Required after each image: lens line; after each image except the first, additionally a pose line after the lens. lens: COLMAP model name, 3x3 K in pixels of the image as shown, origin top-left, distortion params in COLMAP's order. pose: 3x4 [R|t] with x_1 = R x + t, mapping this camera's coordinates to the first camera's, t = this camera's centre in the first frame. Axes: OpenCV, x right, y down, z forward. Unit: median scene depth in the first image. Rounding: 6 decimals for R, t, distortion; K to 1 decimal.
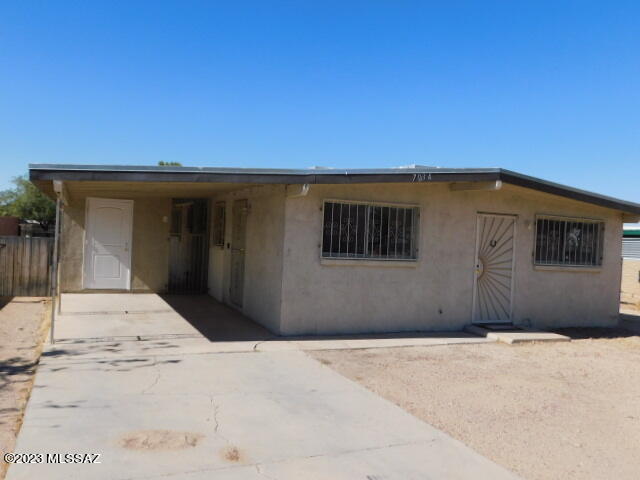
lens RADIAL K [[563.4, 0, 320.0], [0, 563.4, 240.0], [0, 0, 1]] dist [-0.010792, -0.003599]
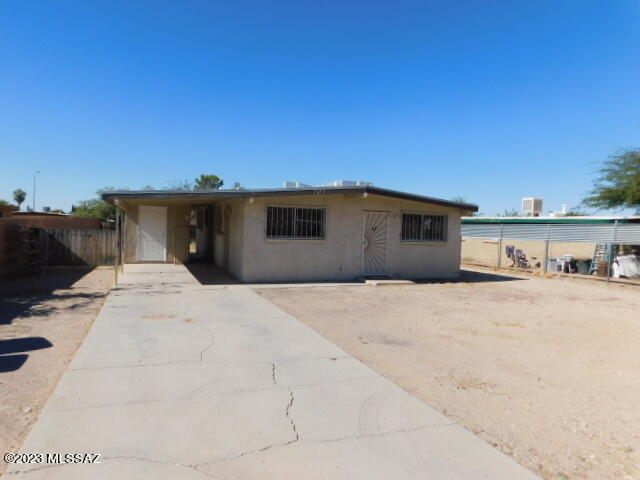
lens RADIAL K [[431.8, 0, 320.0], [0, 431.8, 240.0], [0, 0, 1]] dist [-0.073011, 0.079658]
pose [[0.999641, -0.017151, -0.020589, 0.171180], [0.017606, 0.999601, 0.022078, 0.008585], [0.020202, -0.022432, 0.999544, -0.295685]]
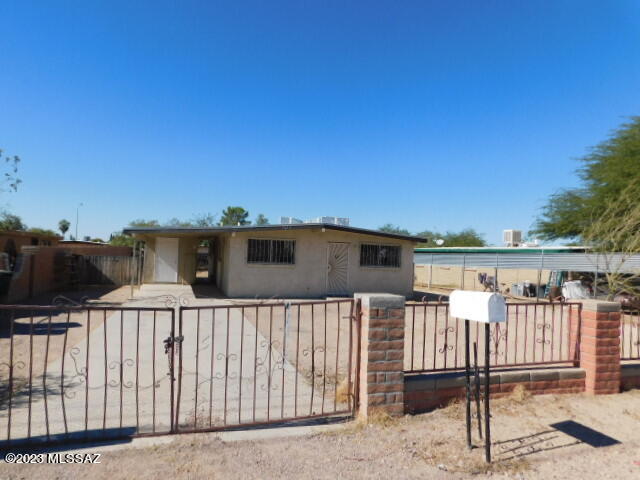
lens RADIAL K [[431.8, 0, 320.0], [0, 431.8, 240.0], [0, 0, 1]] dist [-0.073011, 0.079658]
pose [[0.995772, -0.016758, -0.090317, 0.391464], [0.012501, 0.998793, -0.047505, 0.019794], [0.091004, 0.046175, 0.994779, -0.607484]]
